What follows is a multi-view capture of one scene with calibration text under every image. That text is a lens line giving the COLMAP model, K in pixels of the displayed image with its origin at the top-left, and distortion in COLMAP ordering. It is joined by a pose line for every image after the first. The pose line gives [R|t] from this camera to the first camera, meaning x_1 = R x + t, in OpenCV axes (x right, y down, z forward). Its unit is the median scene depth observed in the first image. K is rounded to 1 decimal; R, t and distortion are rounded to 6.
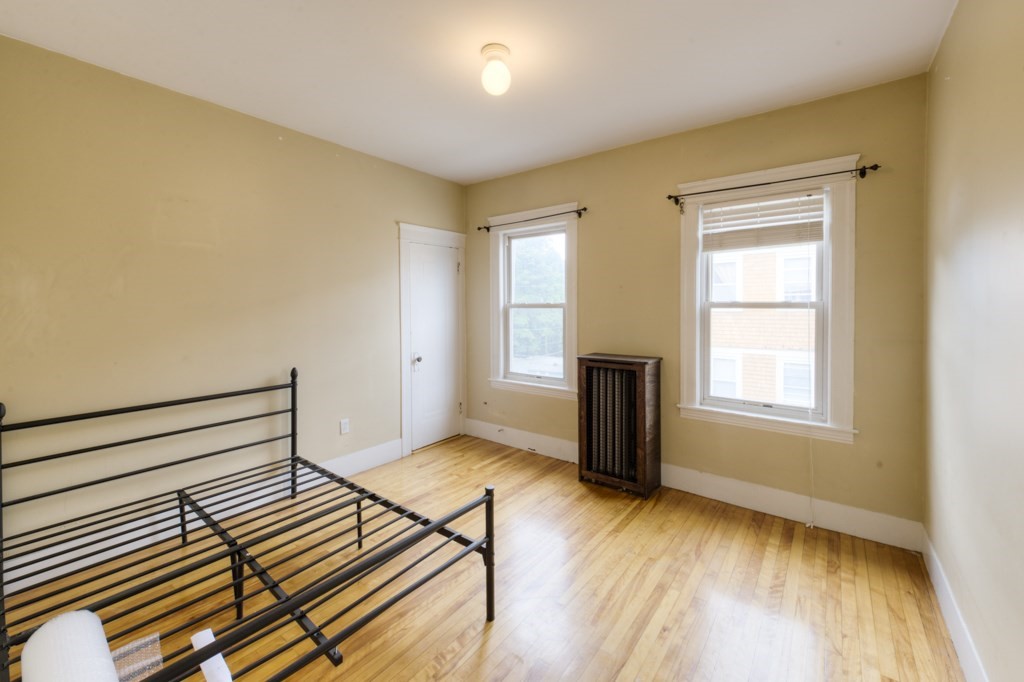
lens RADIAL K [[418.9, 0, 509.3], [0, 418.9, 305.7], [0, 0, 1]] dist [0.002743, 0.000094]
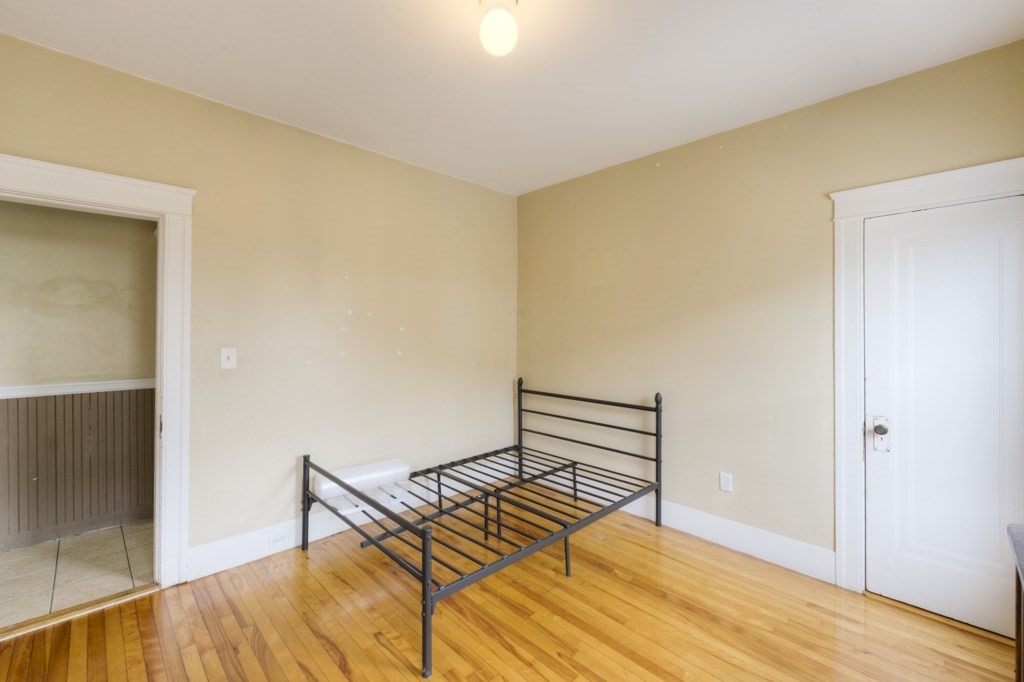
lens RADIAL K [[422.1, 0, 522.2], [0, 422.1, 329.4], [0, 0, 1]] dist [0.001200, -0.000140]
pose [[-0.114805, -0.003921, -0.993380, 0.505716], [-0.011035, 0.999936, -0.002672, 0.005809], [0.993327, 0.010656, -0.114841, 0.796061]]
